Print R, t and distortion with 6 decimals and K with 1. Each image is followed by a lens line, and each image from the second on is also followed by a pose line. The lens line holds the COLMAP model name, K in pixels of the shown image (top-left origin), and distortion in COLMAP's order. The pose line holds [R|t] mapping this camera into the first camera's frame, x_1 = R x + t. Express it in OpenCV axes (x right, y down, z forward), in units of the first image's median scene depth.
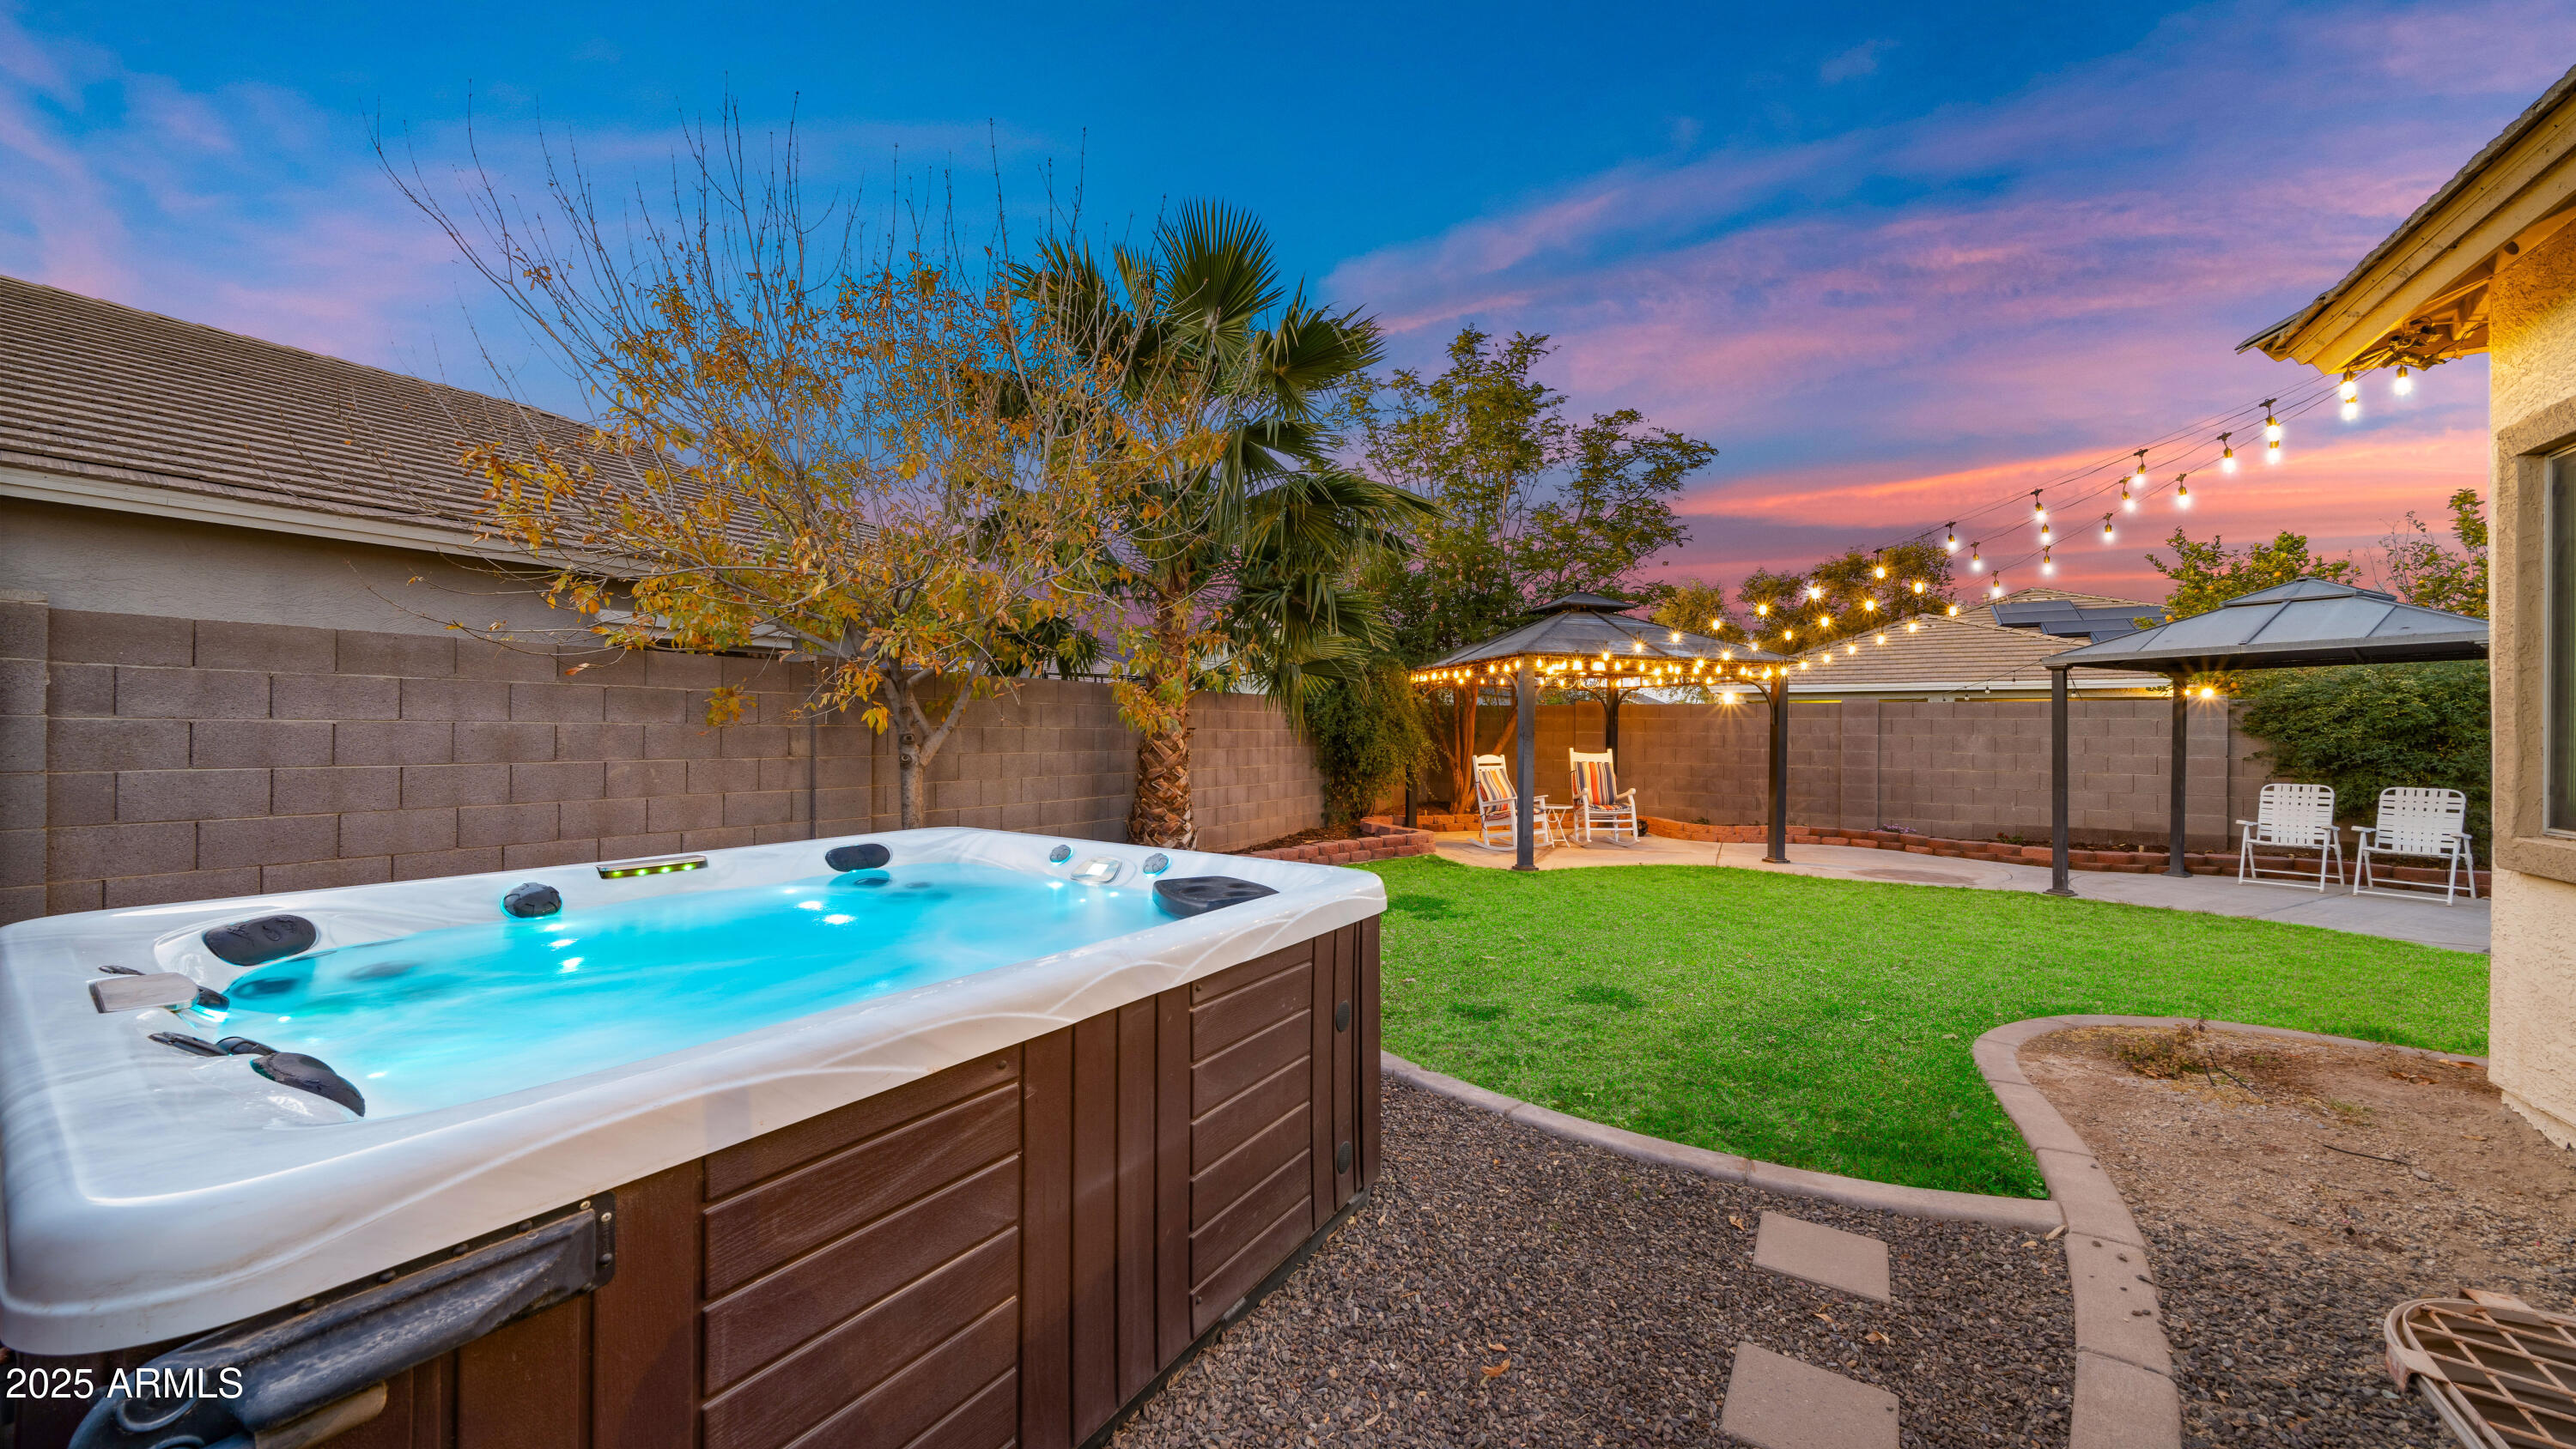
lens RADIAL K [[944.6, 0, 1288.0], [0, 944.6, 724.5], [0, 0, 1]] dist [-0.000276, -0.000070]
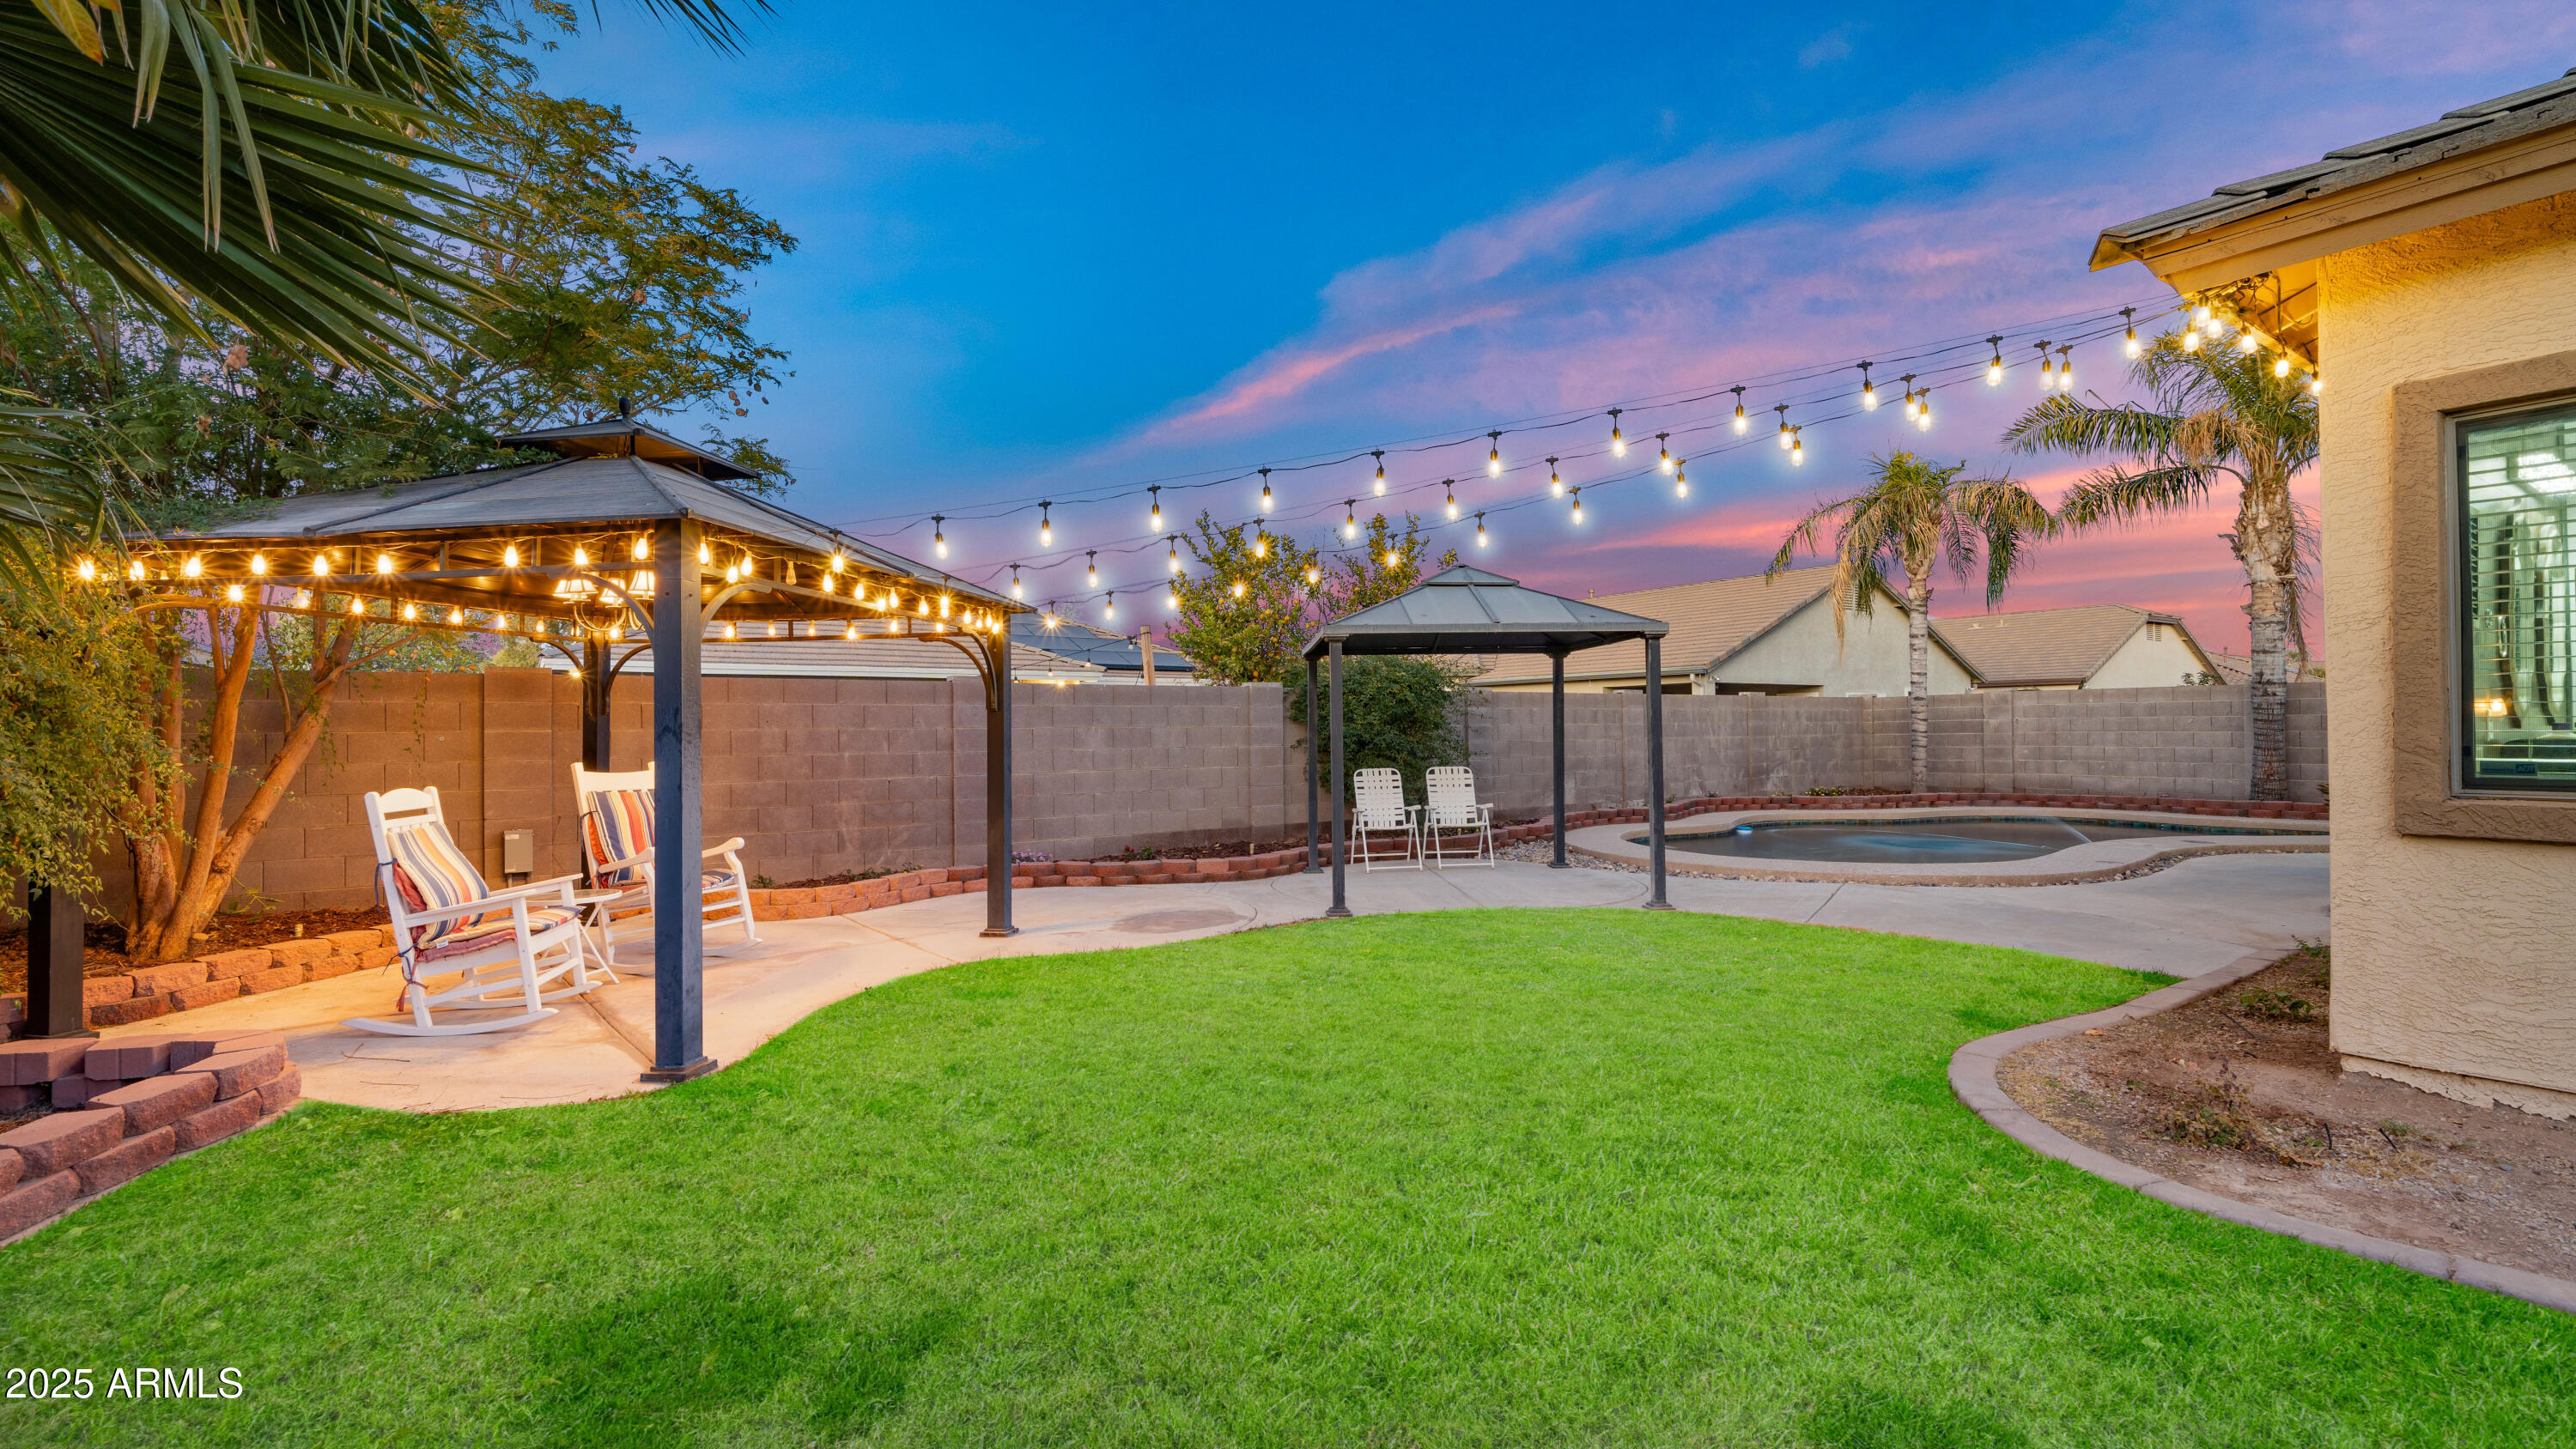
lens RADIAL K [[1080.5, 0, 1288.0], [0, 1080.5, 724.5], [0, 0, 1]] dist [-0.013216, -0.000095]
pose [[0.375906, -0.005699, 0.926640, -0.052987], [0.009144, 0.999955, 0.002441, 0.009292], [-0.926613, 0.007556, 0.375942, 0.528650]]
